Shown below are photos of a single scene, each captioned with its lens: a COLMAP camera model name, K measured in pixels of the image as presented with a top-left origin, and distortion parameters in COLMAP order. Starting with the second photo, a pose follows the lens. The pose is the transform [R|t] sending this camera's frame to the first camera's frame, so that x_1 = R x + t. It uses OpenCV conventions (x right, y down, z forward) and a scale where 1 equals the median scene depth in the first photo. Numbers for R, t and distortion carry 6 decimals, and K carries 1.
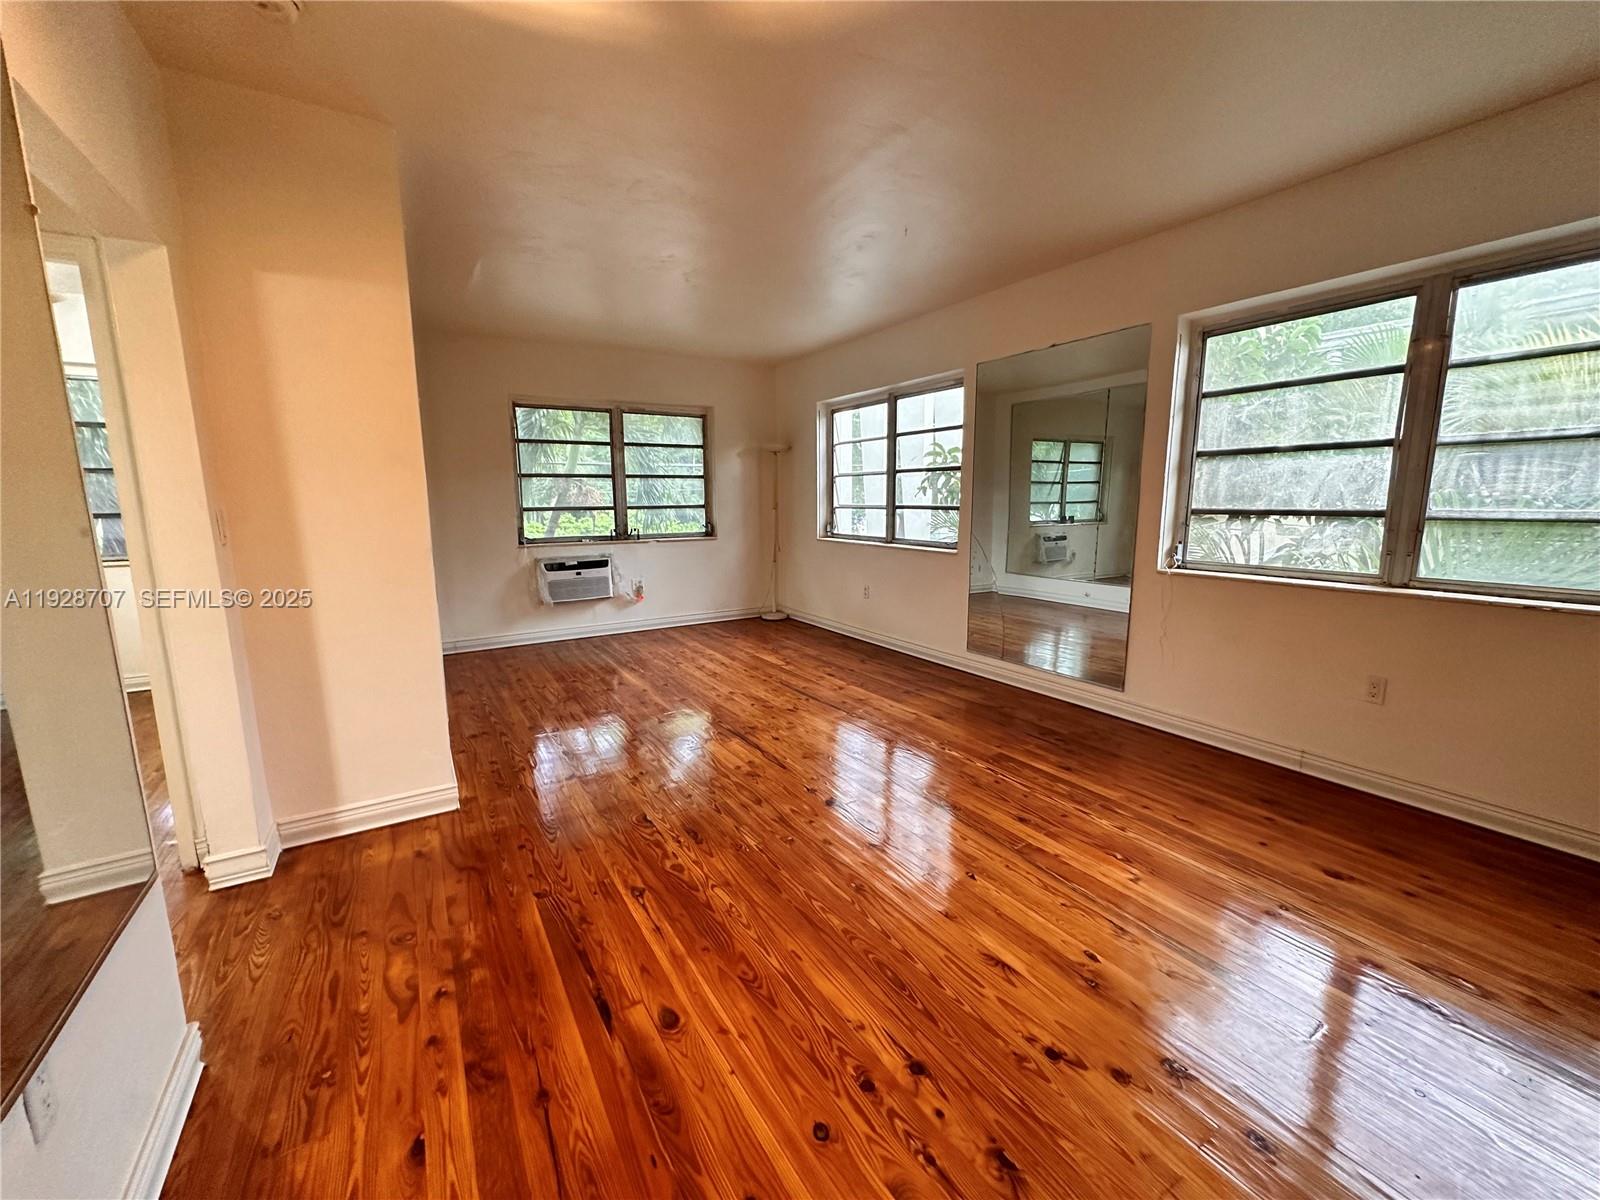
lens RADIAL K [[640.3, 0, 798.9], [0, 640.3, 594.5], [0, 0, 1]] dist [-0.003591, 0.001611]
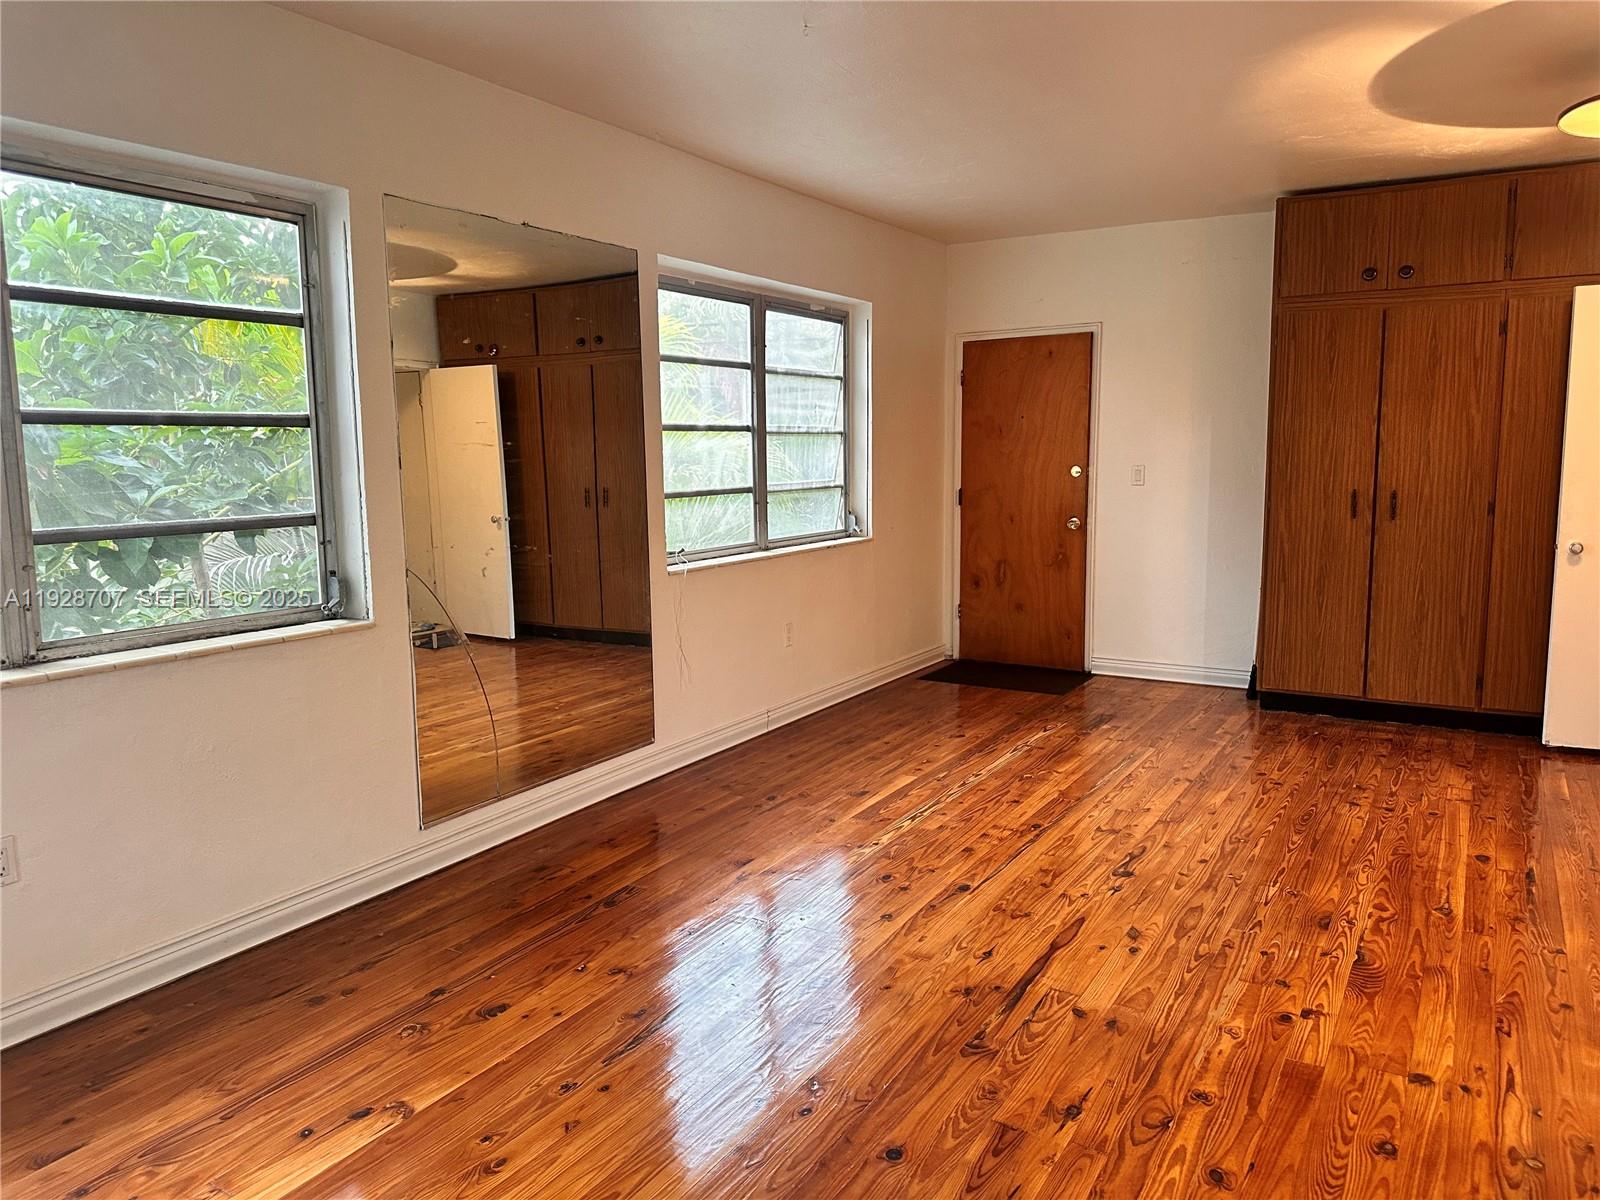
lens RADIAL K [[1116.9, 0, 790.5], [0, 1116.9, 597.4], [0, 0, 1]] dist [0.077824, -0.094230]
pose [[-0.449986, -0.105928, 0.886731, -0.687280], [0.152298, 0.969292, 0.193077, -0.234523], [-0.879953, 0.221929, -0.420035, 1.356681]]
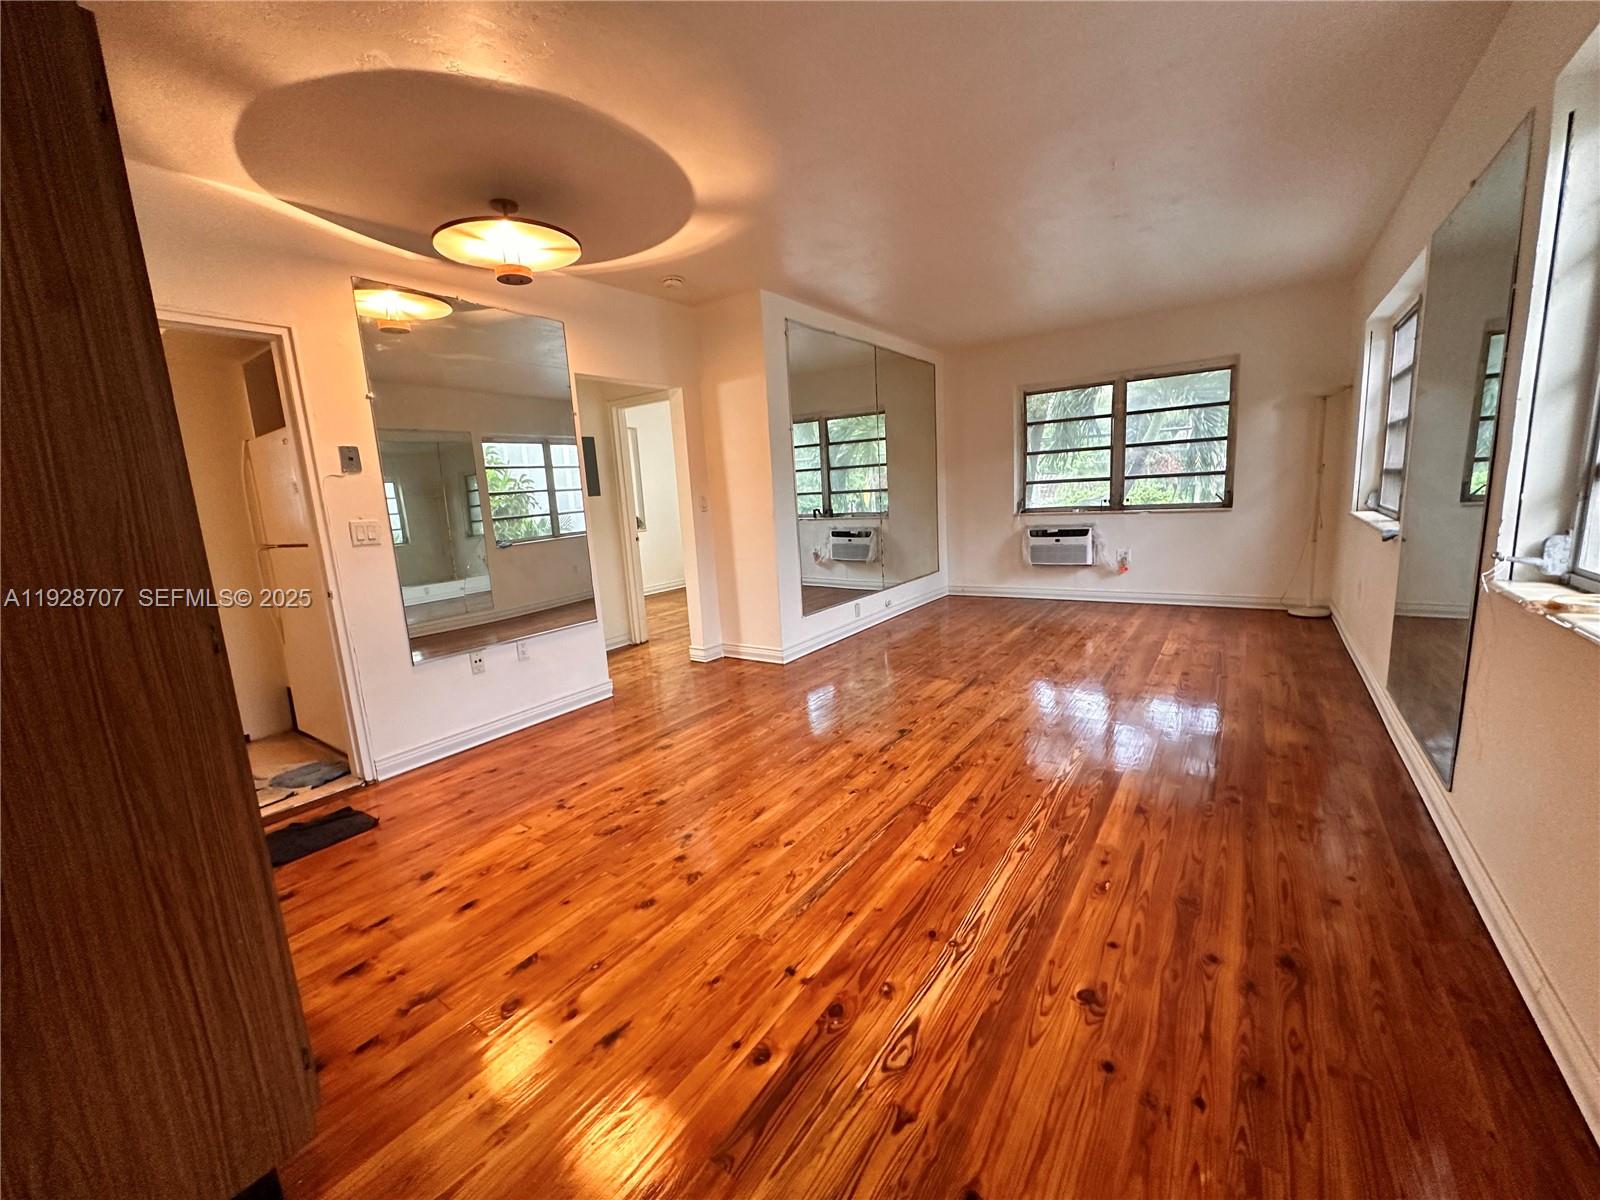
lens RADIAL K [[640.3, 0, 804.1], [0, 640.3, 595.7], [0, 0, 1]] dist [-0.003591, 0.001611]
pose [[0.402845, 0.135328, -0.905208, 0.762654], [-0.085062, 0.990264, 0.110189, -0.035424], [0.911307, 0.032610, 0.410435, 0.234485]]
